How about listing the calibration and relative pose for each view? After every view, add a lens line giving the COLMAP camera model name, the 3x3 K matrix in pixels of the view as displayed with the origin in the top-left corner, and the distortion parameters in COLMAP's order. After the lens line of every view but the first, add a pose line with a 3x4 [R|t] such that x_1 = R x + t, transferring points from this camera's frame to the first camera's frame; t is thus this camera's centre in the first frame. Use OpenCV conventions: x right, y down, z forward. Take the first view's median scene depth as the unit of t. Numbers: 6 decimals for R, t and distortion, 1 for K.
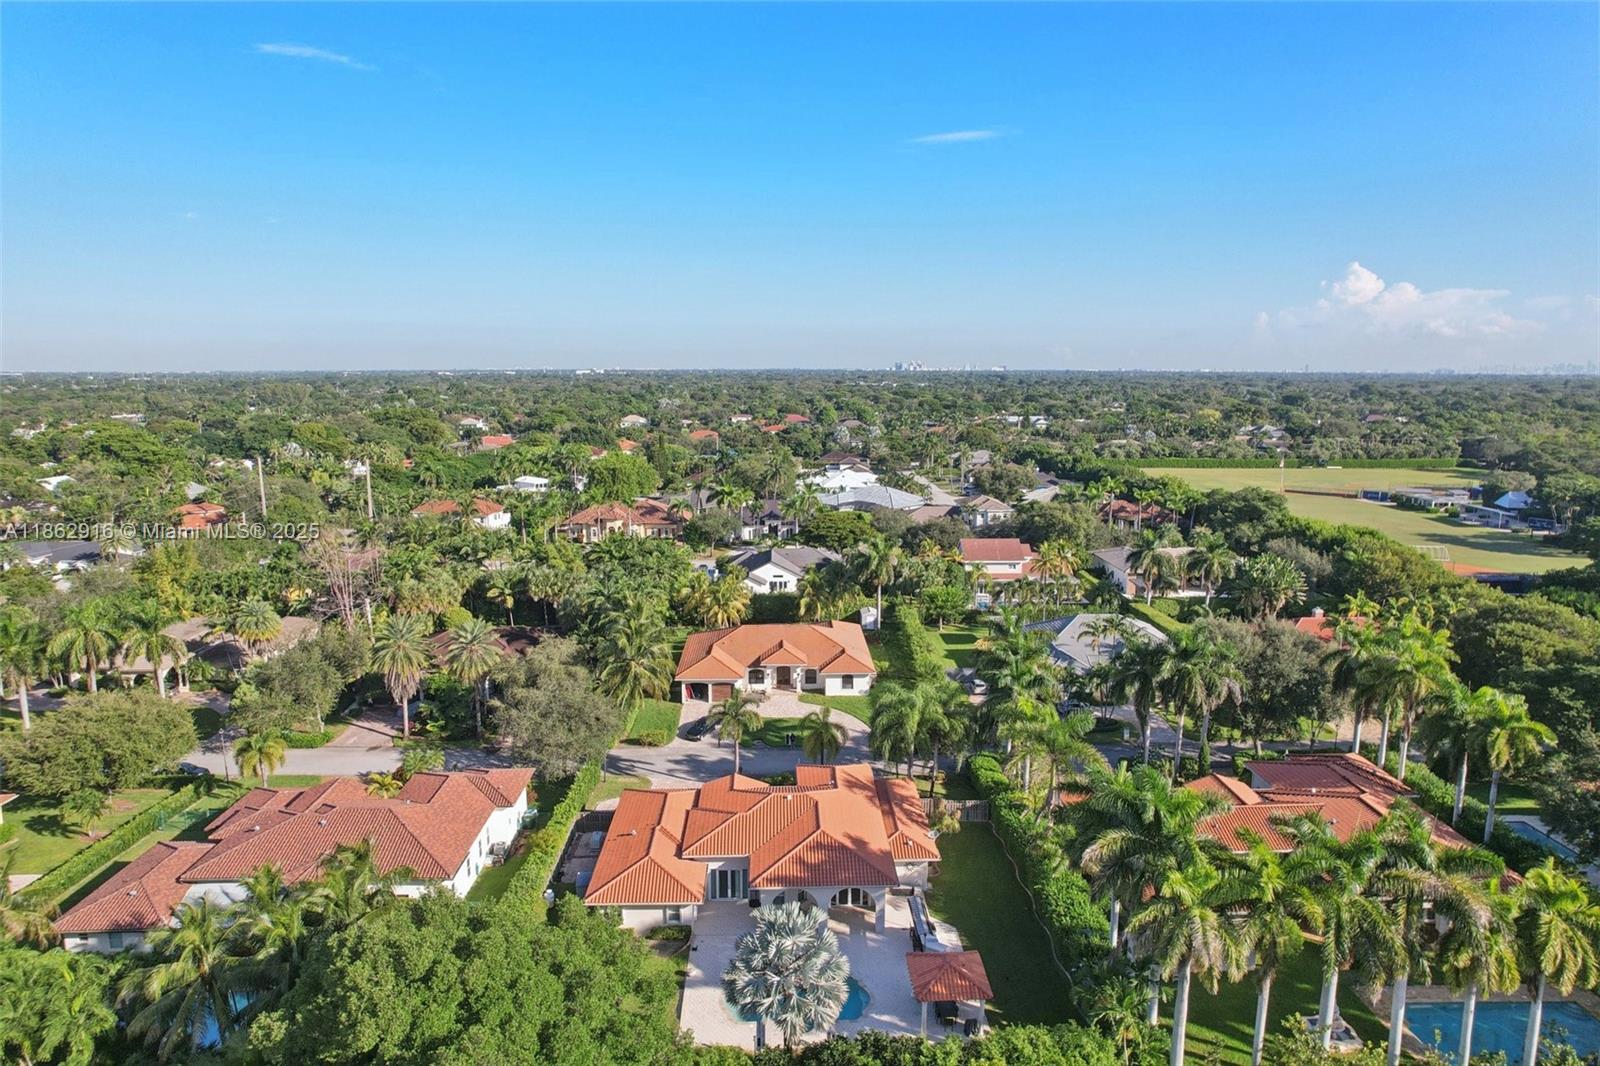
lens RADIAL K [[1028.7, 0, 808.8], [0, 1028.7, 550.6], [0, 0, 1]] dist [-0.069245, 0.062118]
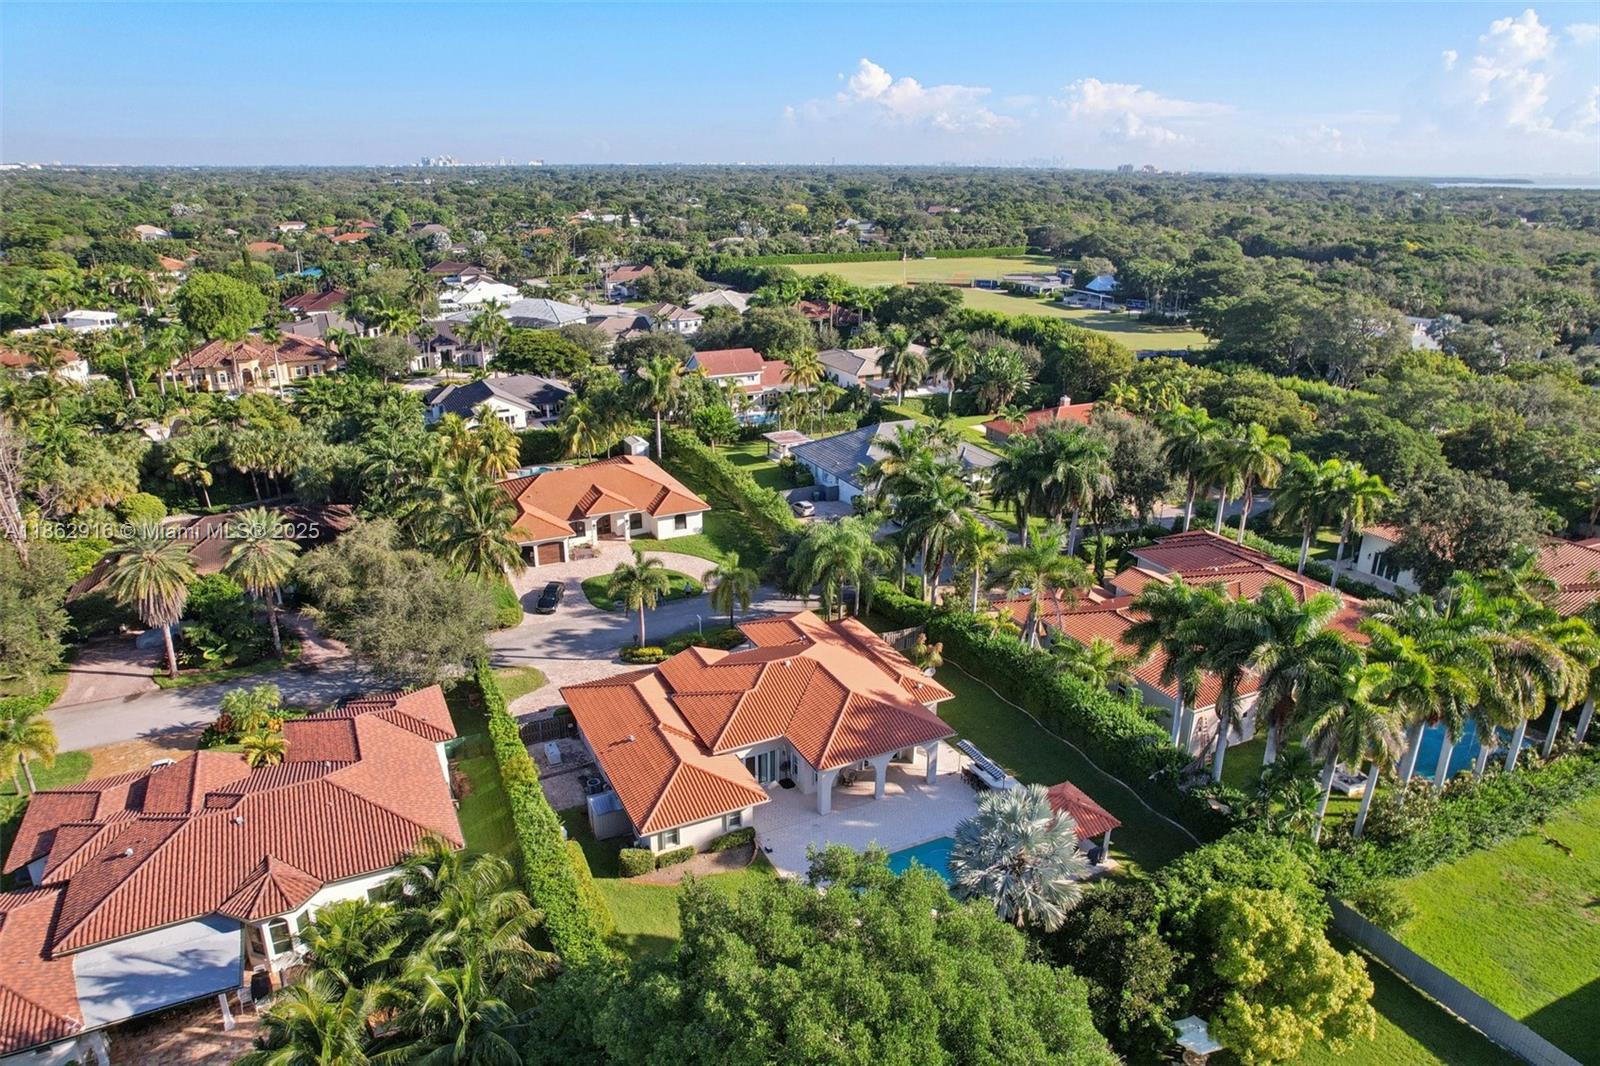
lens RADIAL K [[1028.7, 0, 808.8], [0, 1028.7, 550.6], [0, 0, 1]] dist [-0.069245, 0.062118]
pose [[0.910657, -0.143963, 0.387269, -0.169055], [0.068925, 0.977130, 0.201161, -0.018351], [-0.407372, -0.156496, 0.899754, 0.096994]]
